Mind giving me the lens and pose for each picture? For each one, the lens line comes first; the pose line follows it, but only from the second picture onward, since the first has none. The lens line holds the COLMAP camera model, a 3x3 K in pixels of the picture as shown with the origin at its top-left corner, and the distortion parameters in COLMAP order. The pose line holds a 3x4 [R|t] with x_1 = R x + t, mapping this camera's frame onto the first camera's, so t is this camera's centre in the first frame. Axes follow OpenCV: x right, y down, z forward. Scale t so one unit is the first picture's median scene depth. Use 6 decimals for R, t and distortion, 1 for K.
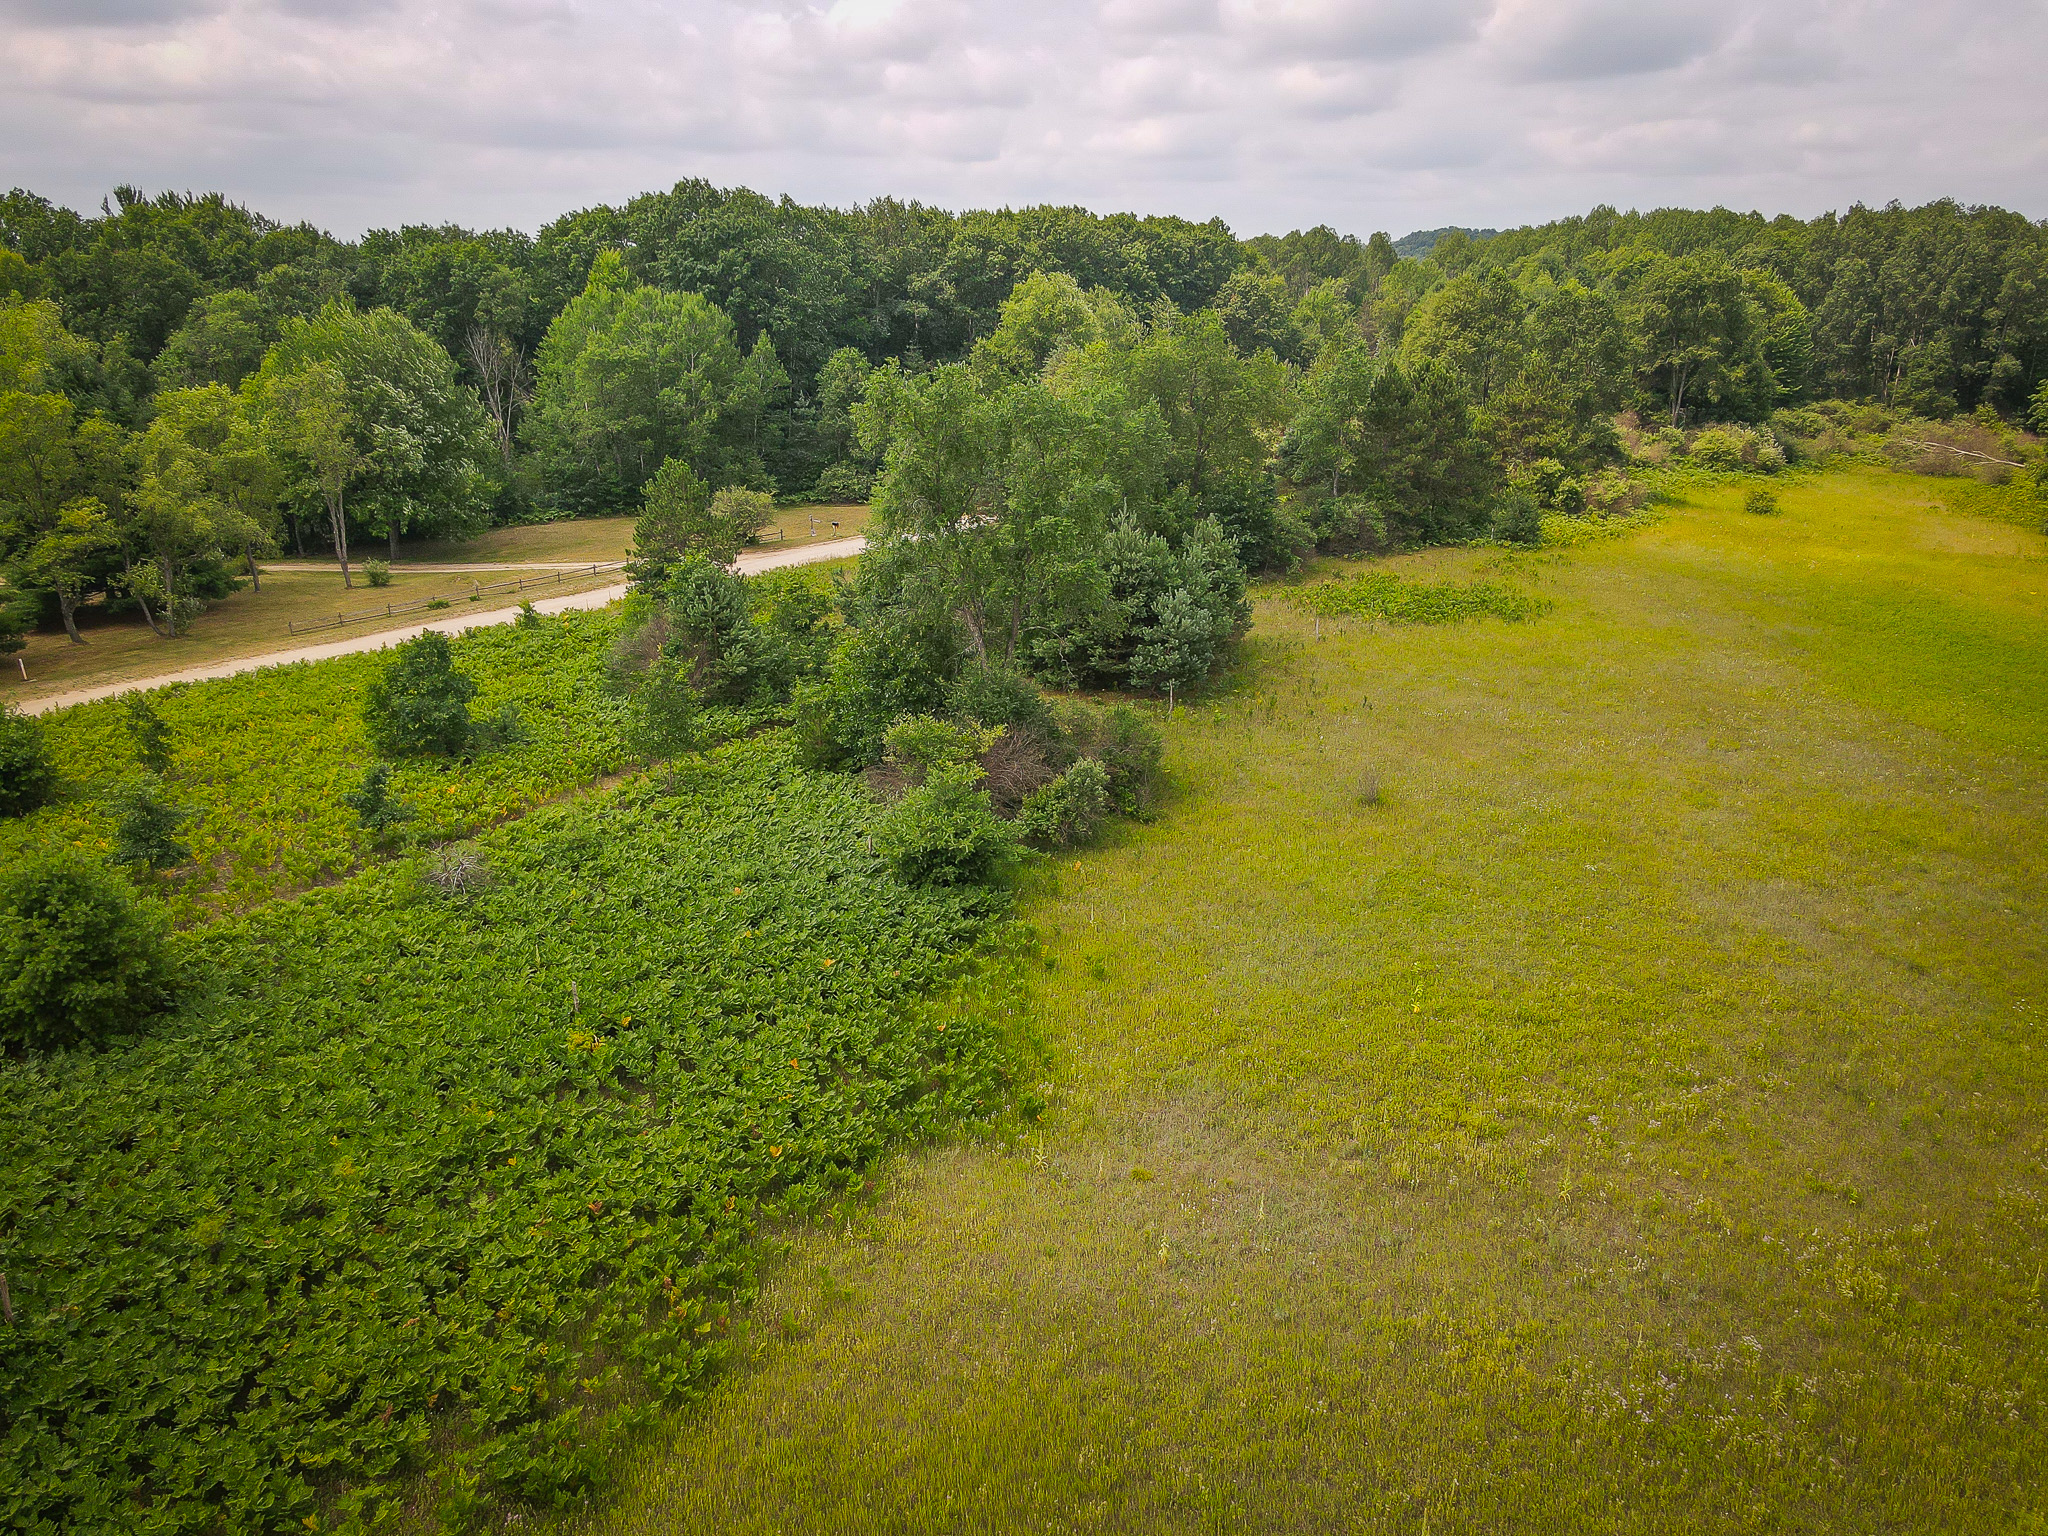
lens RADIAL K [[1491.4, 0, 1024.0], [0, 1491.4, 768.0], [0, 0, 1]] dist [0.025018, -0.010431]
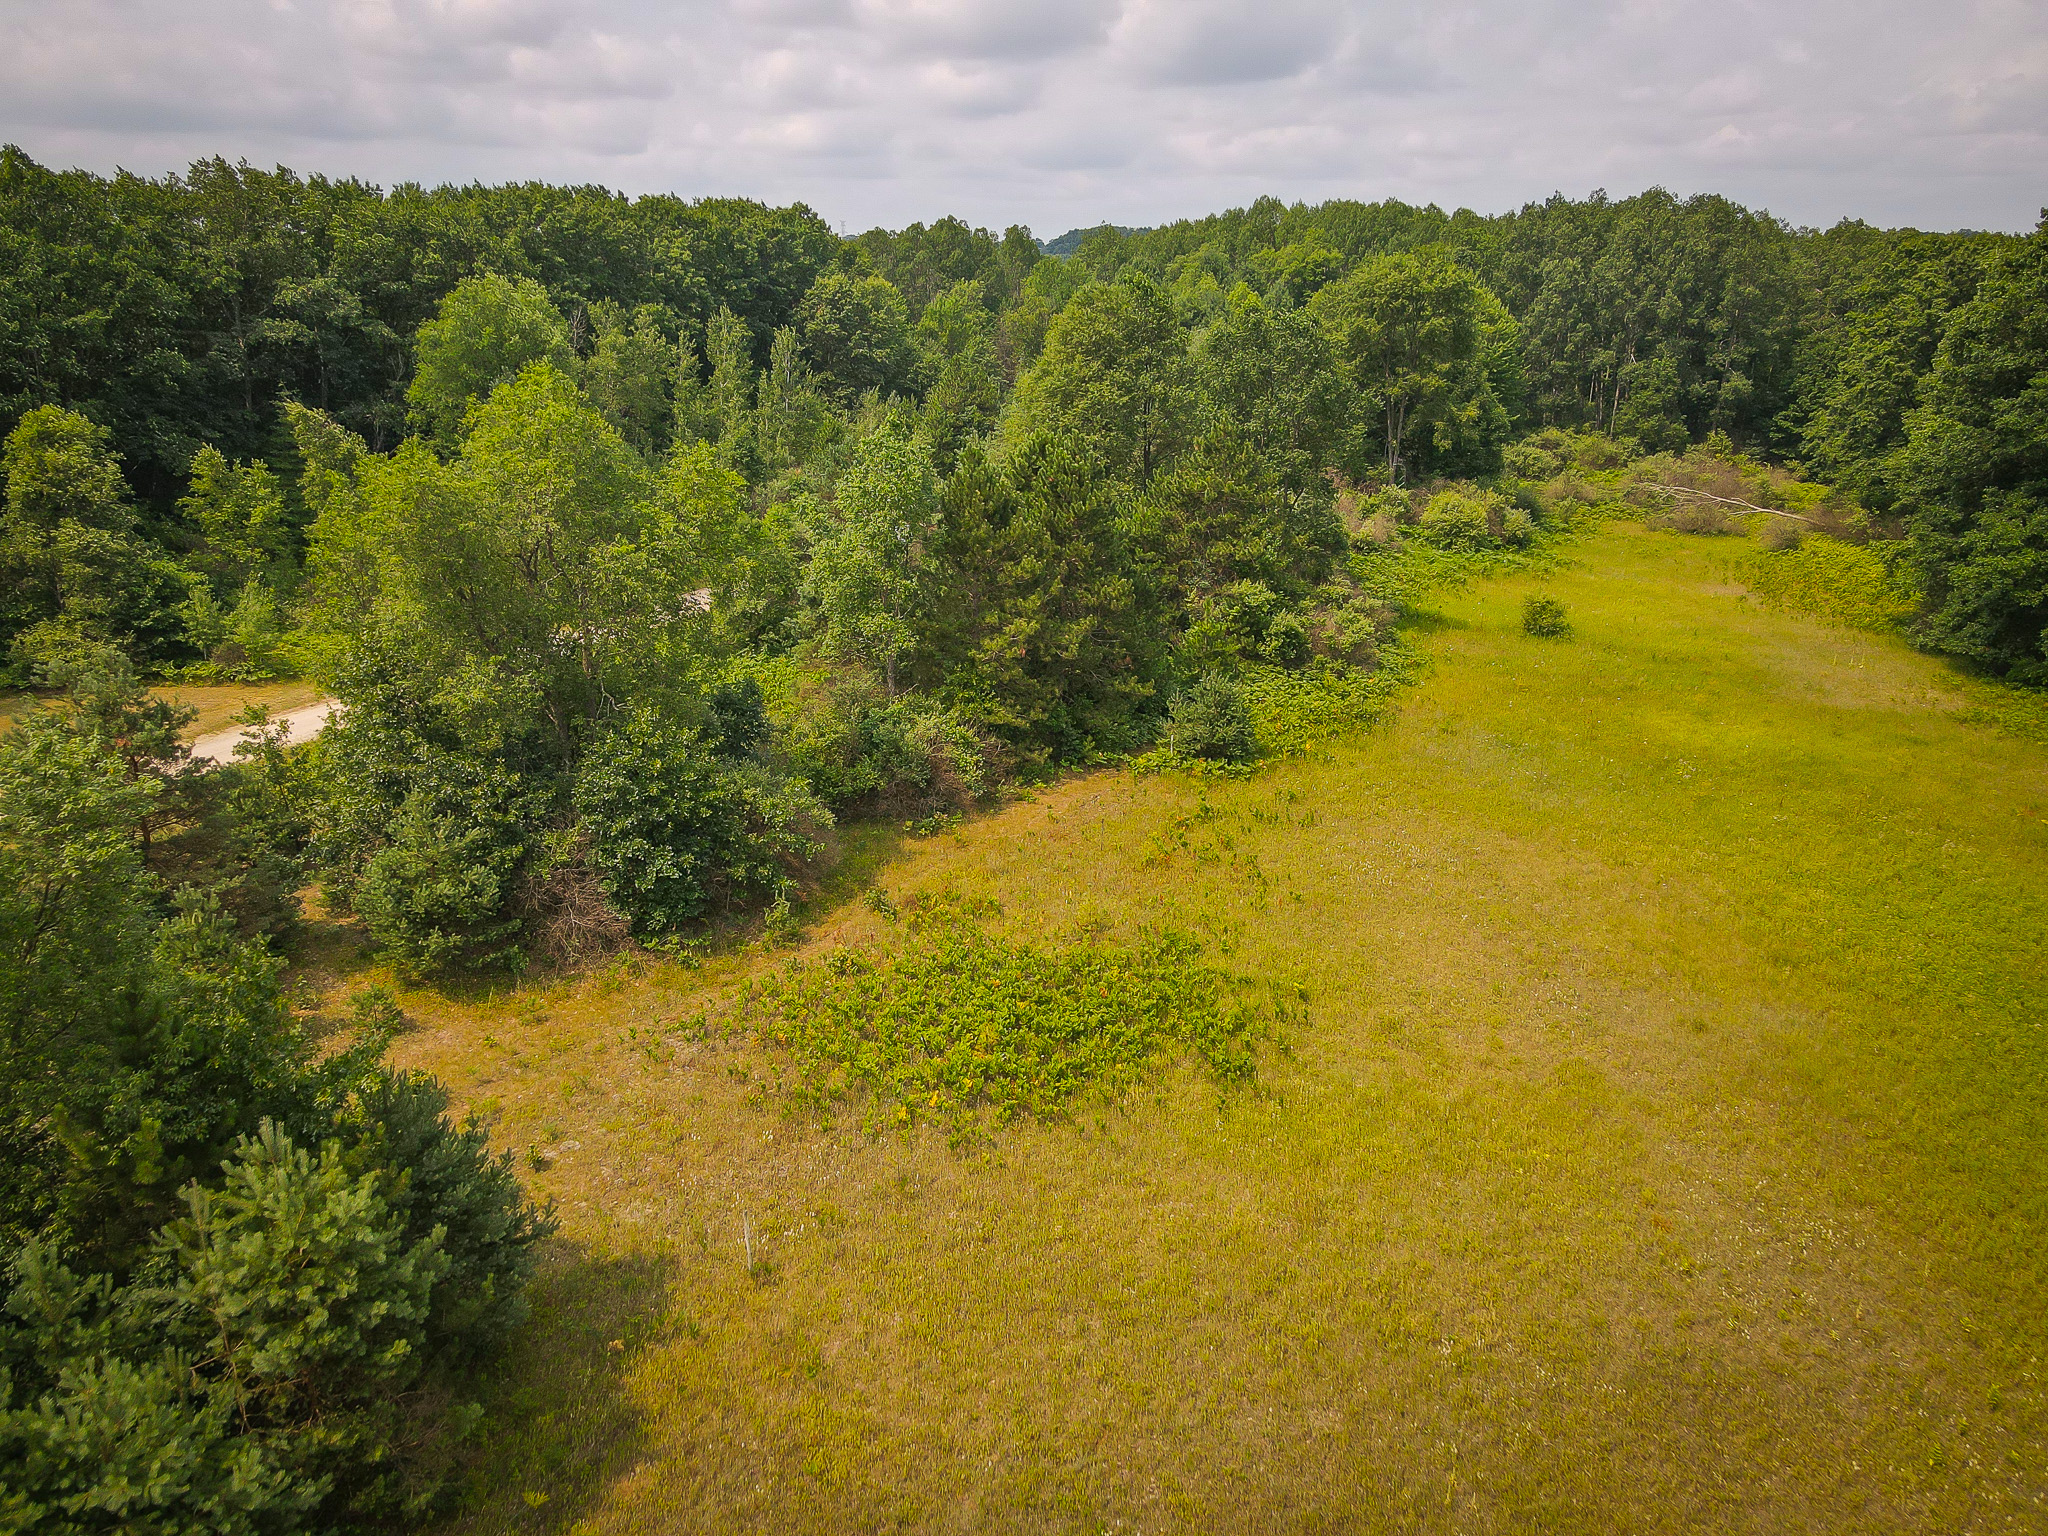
lens RADIAL K [[1446.0, 0, 1024.0], [0, 1446.0, 768.0], [0, 0, 1]] dist [0.007553, 0.003157]
pose [[0.978985, -0.068792, 0.191979, 0.088707], [0.066699, 0.997622, 0.017354, -0.093417], [-0.192716, -0.004185, 0.981246, 0.275567]]
